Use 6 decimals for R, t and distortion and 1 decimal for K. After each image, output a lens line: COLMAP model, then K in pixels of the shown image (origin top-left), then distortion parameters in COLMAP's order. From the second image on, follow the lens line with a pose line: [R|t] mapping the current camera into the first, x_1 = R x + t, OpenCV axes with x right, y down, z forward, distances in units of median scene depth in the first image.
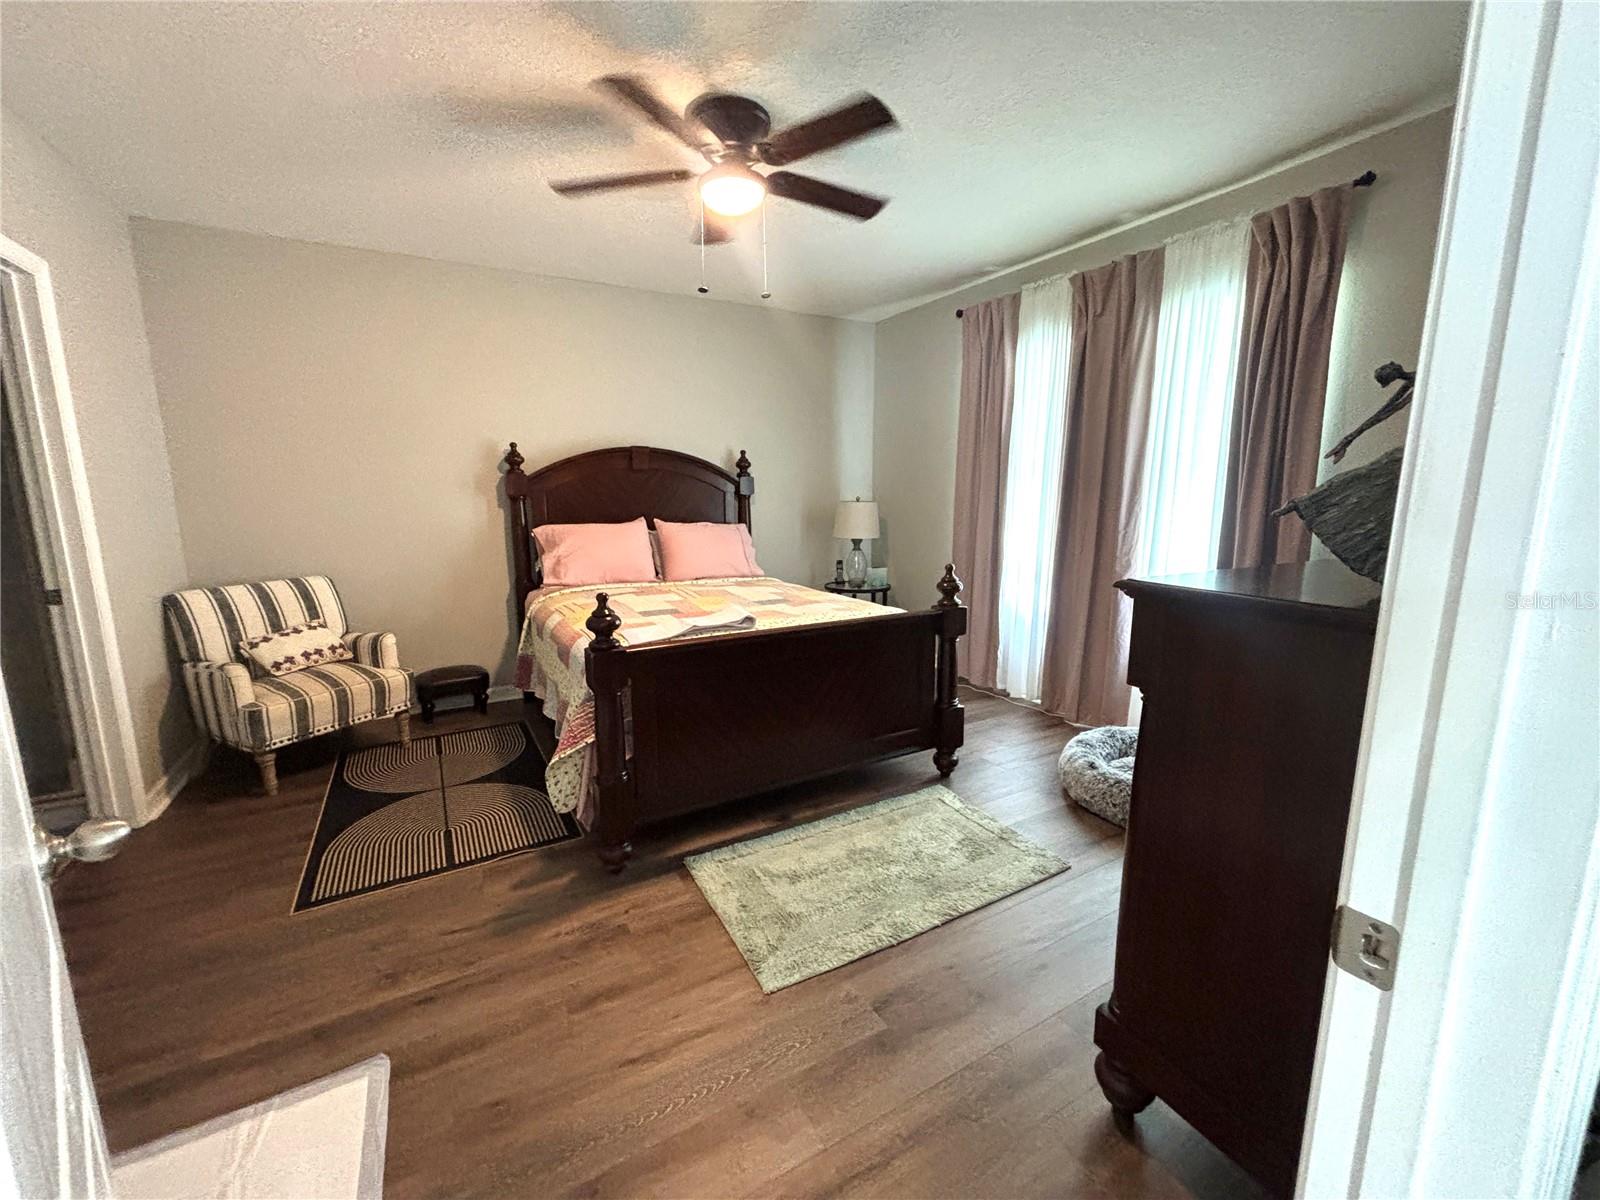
lens RADIAL K [[643.8, 0, 797.0], [0, 643.8, 598.0], [0, 0, 1]] dist [0.010108, -0.003223]
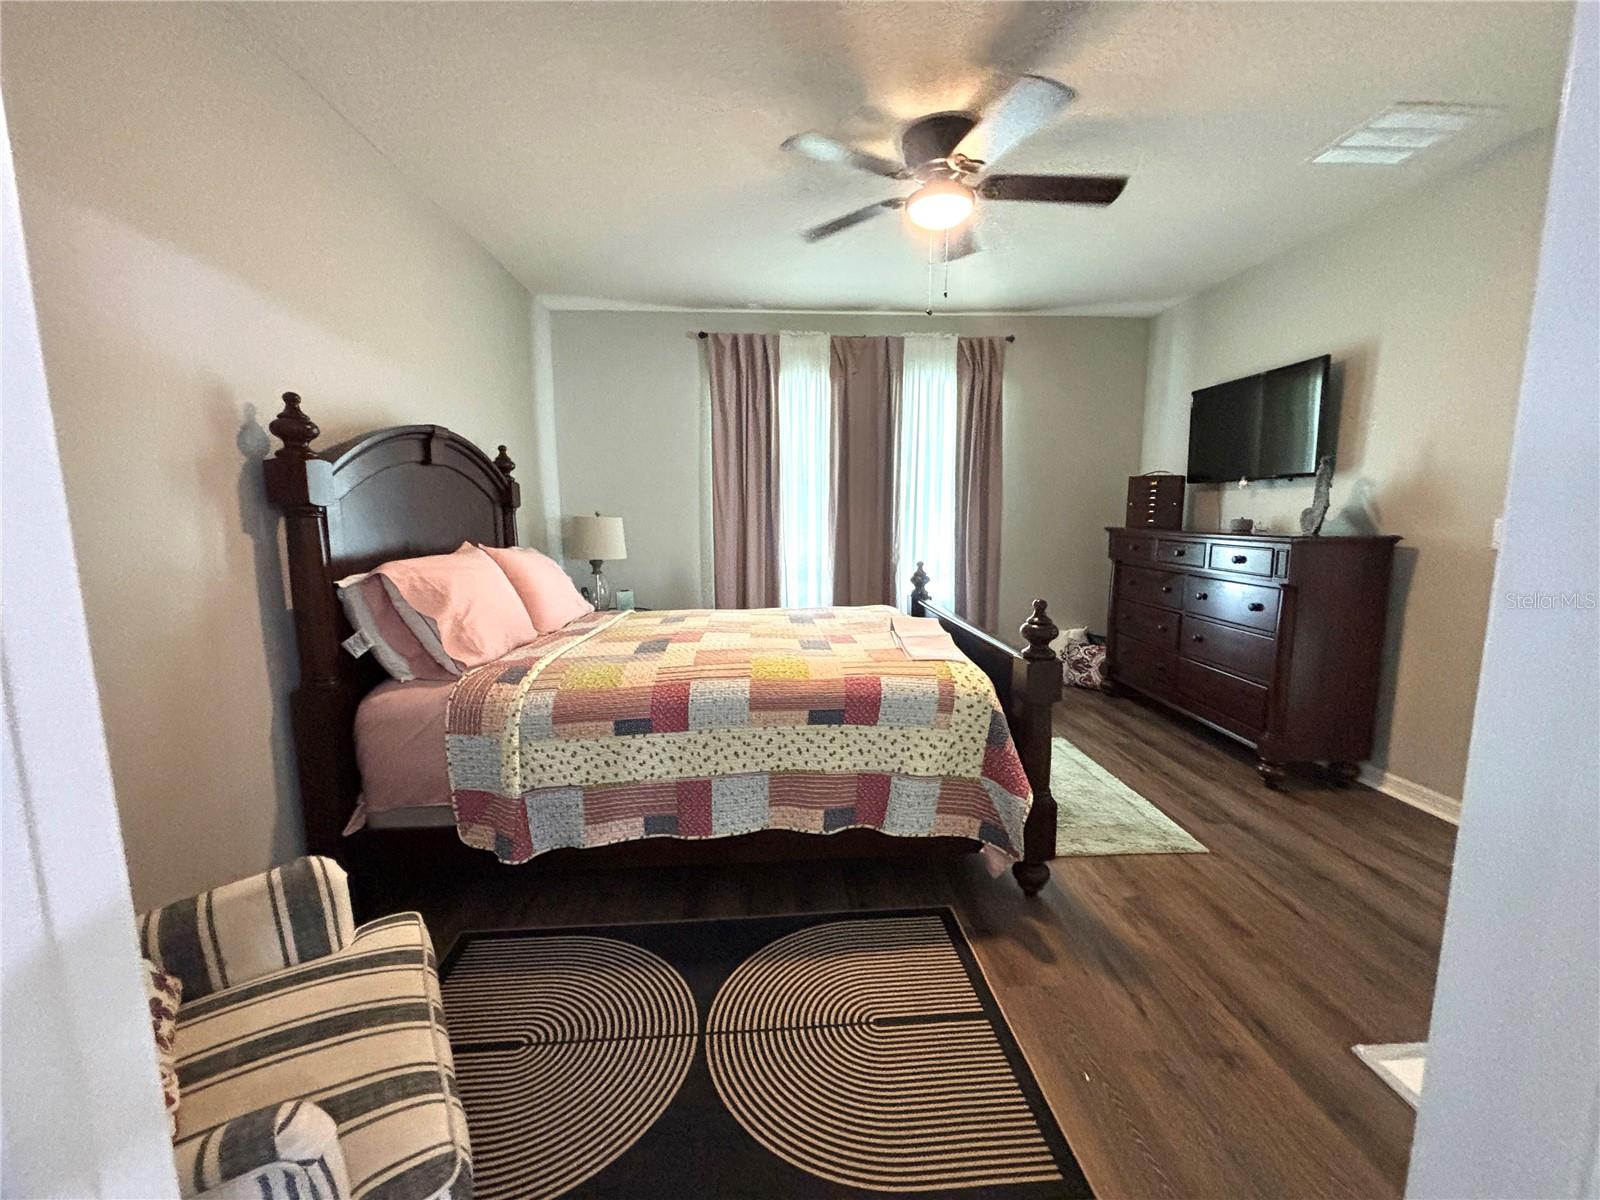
lens RADIAL K [[643.8, 0, 797.0], [0, 643.8, 598.0], [0, 0, 1]] dist [0.010108, -0.003223]
pose [[0.439432, -0.122551, 0.889877, -0.965561], [0.152493, 0.986448, 0.060547, -0.091746], [-0.885237, 0.109094, 0.452165, 0.652389]]
